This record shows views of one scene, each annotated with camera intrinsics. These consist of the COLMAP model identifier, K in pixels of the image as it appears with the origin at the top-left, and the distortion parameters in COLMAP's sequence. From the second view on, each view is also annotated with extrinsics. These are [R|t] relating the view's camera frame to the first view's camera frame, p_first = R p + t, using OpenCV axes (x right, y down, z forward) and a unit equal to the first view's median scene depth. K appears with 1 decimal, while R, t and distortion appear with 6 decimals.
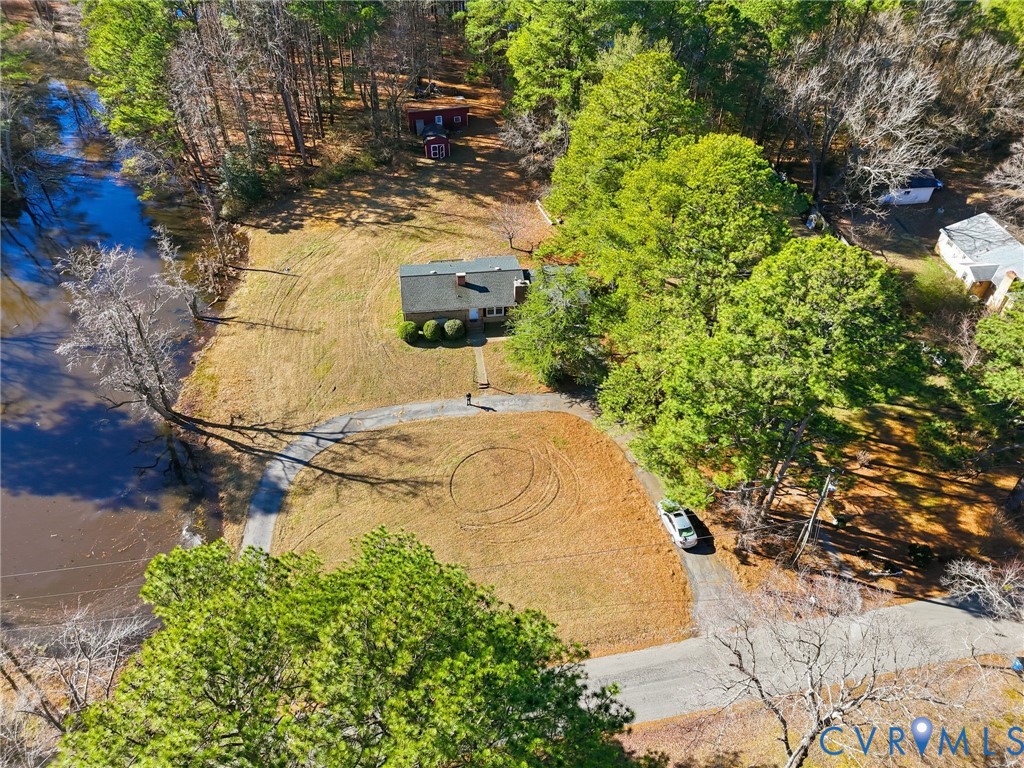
lens RADIAL K [[774.4, 0, 513.6], [0, 774.4, 382.8], [0, 0, 1]] dist [0.074655, -0.060368]
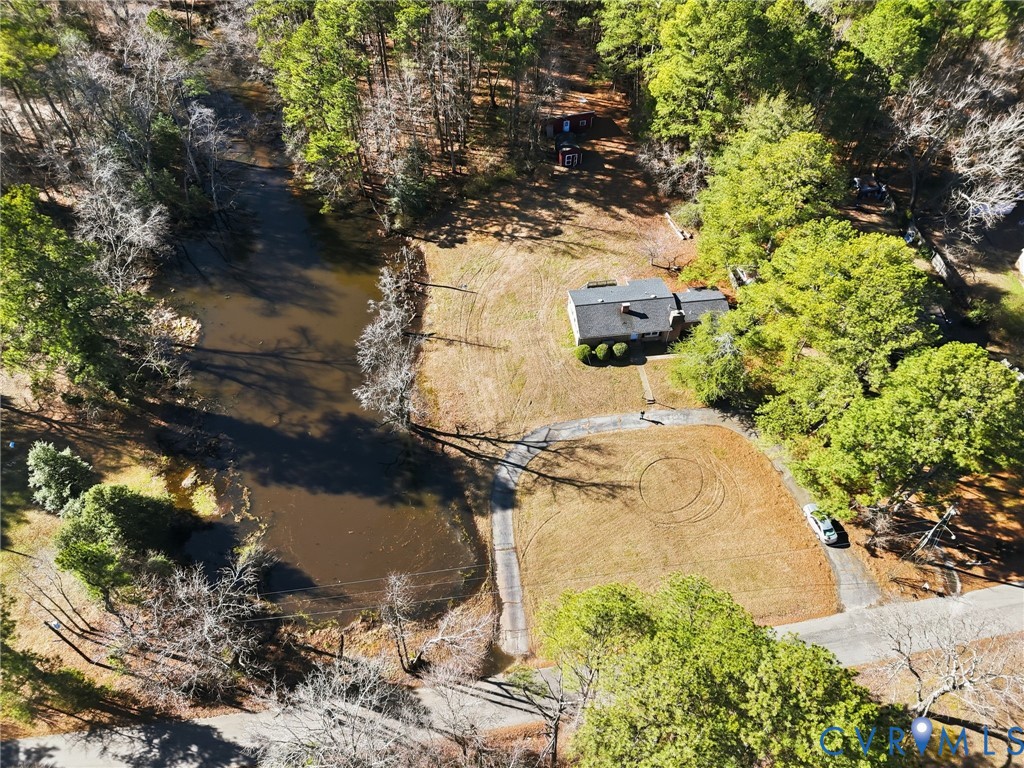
lens RADIAL K [[774.4, 0, 517.4], [0, 774.4, 394.7], [0, 0, 1]] dist [0.074655, -0.060368]
pose [[0.999926, 0.003809, -0.011535, -0.244568], [-0.002056, 0.988934, 0.148340, -0.196602], [0.011973, -0.148305, 0.988869, -0.247217]]
